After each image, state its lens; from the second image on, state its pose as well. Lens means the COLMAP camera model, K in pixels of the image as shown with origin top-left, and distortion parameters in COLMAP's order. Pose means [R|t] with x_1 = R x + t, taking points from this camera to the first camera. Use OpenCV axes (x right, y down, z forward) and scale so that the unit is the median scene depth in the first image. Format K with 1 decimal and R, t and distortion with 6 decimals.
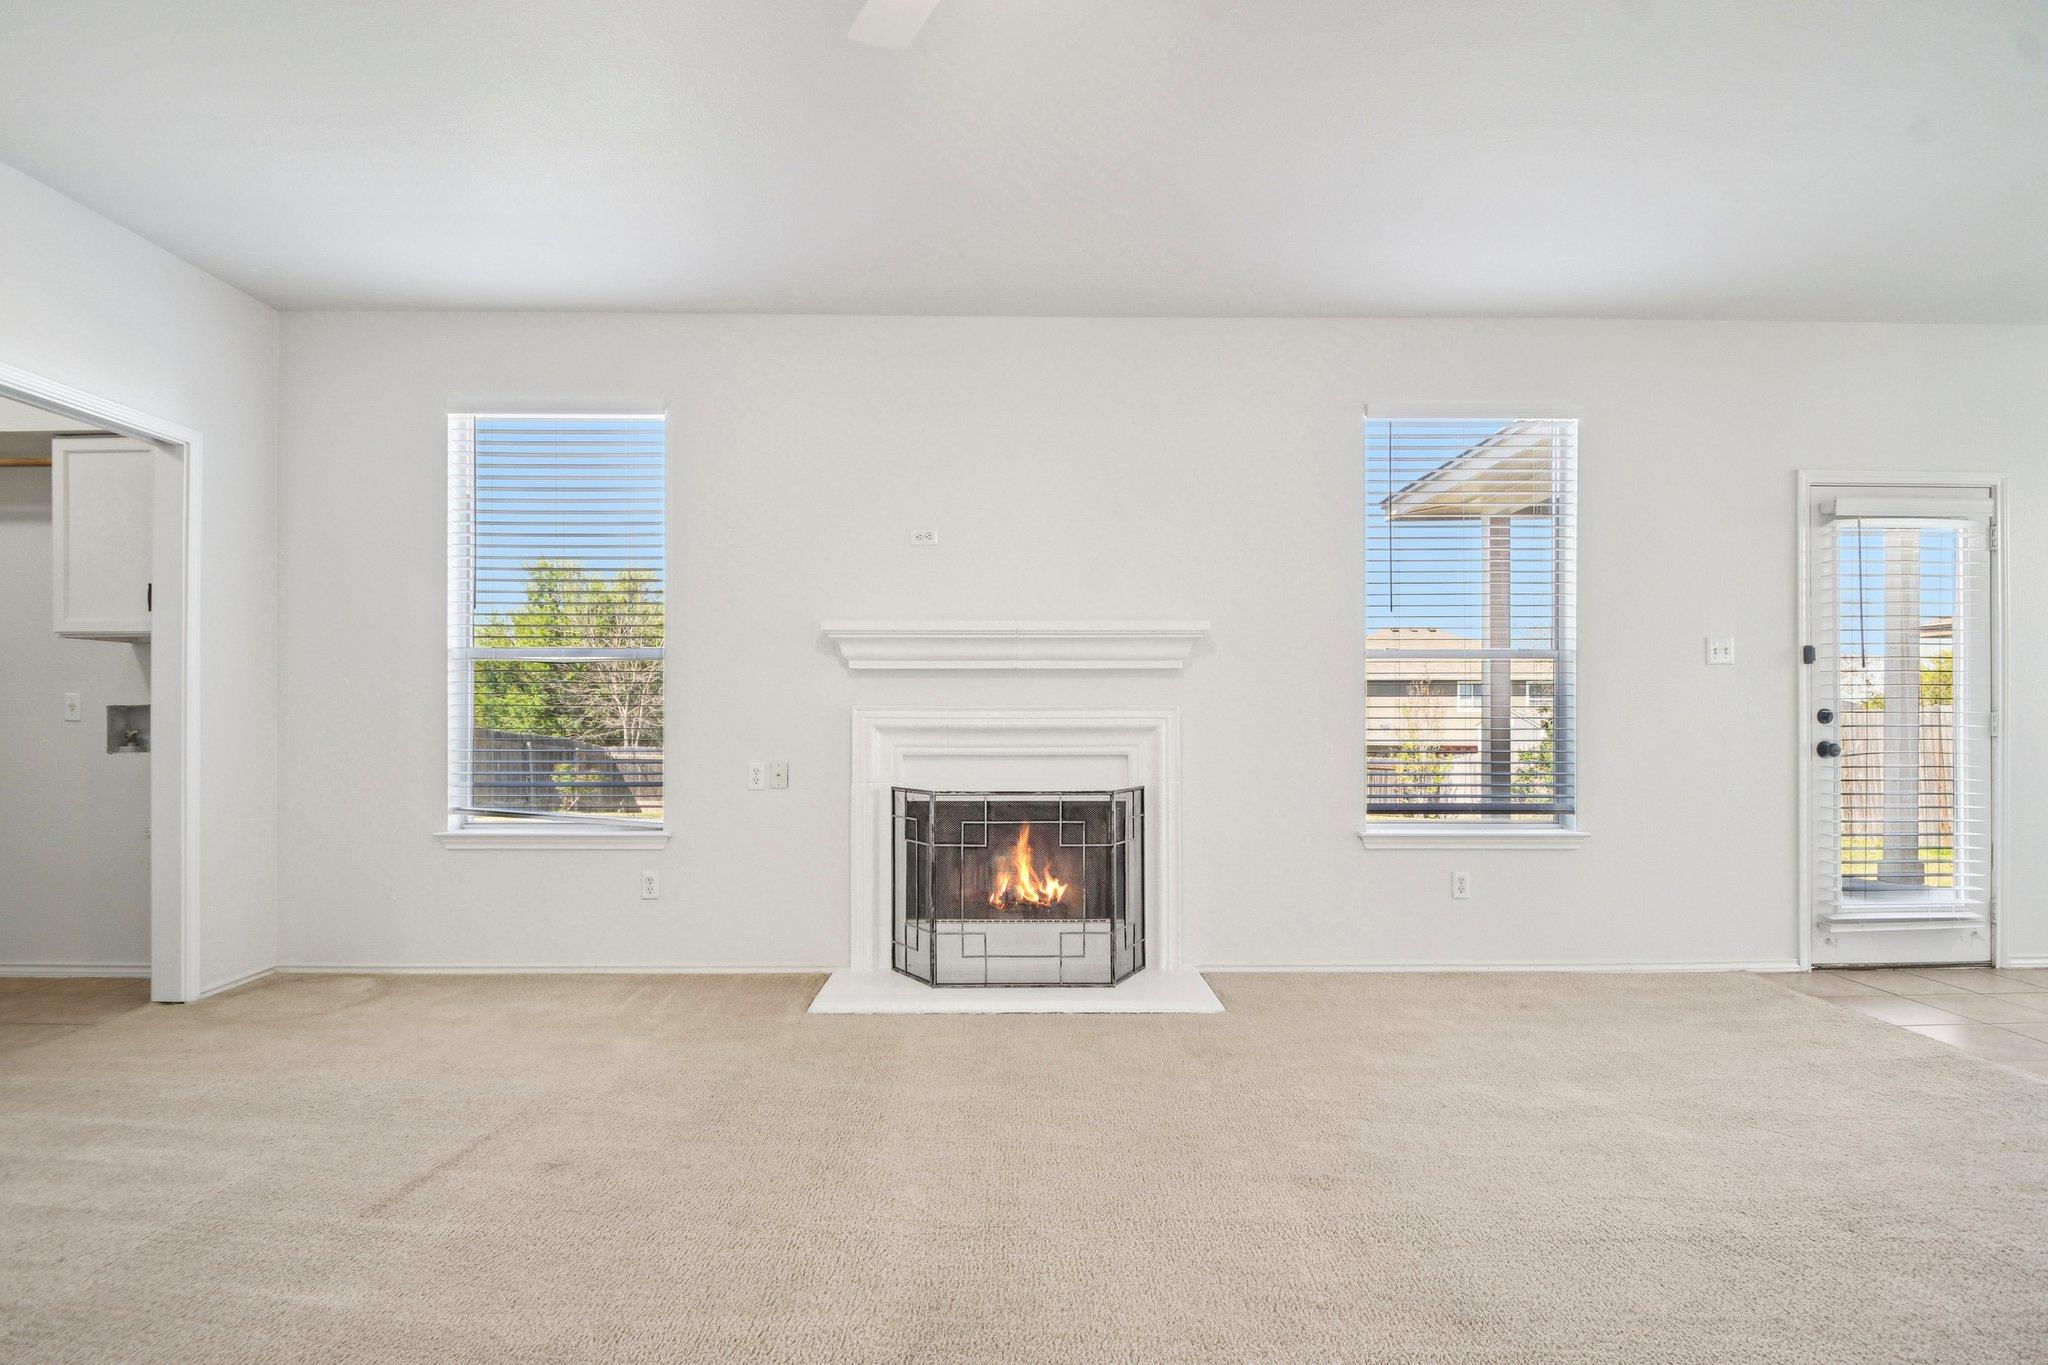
lens RADIAL K [[892.1, 0, 1025.0], [0, 892.1, 721.8], [0, 0, 1]] dist [0.000404, -0.015156]
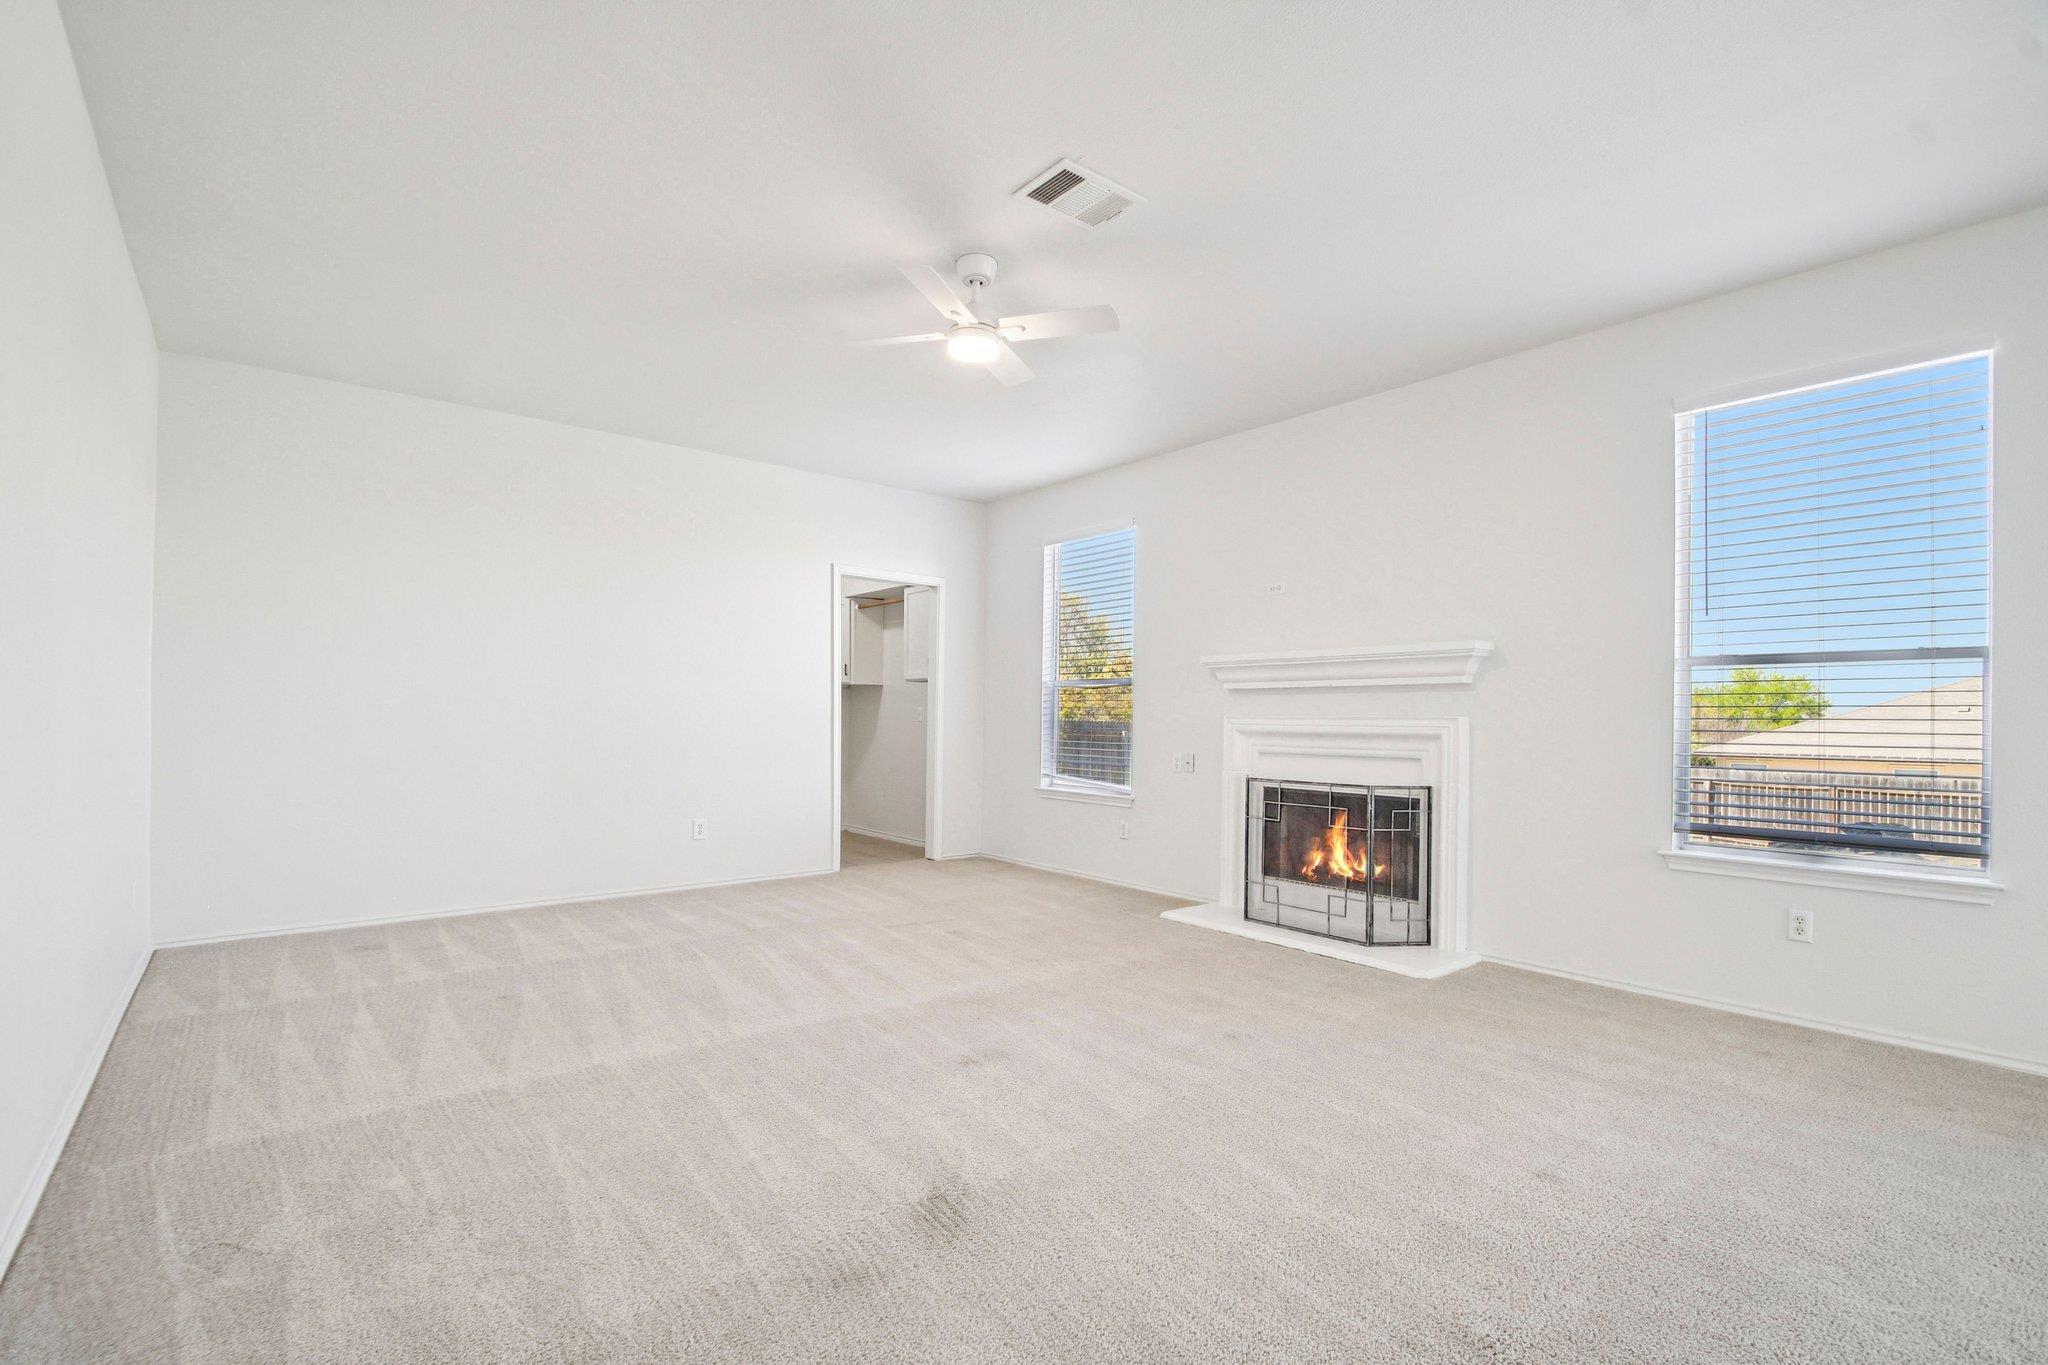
lens RADIAL K [[892.1, 0, 1025.0], [0, 892.1, 721.8], [0, 0, 1]] dist [0.000404, -0.015156]
pose [[0.631986, 0.008717, -0.774931, 0.689412], [-0.014889, 0.999889, -0.000895, -0.002013], [0.774837, 0.012104, 0.632045, -0.126959]]
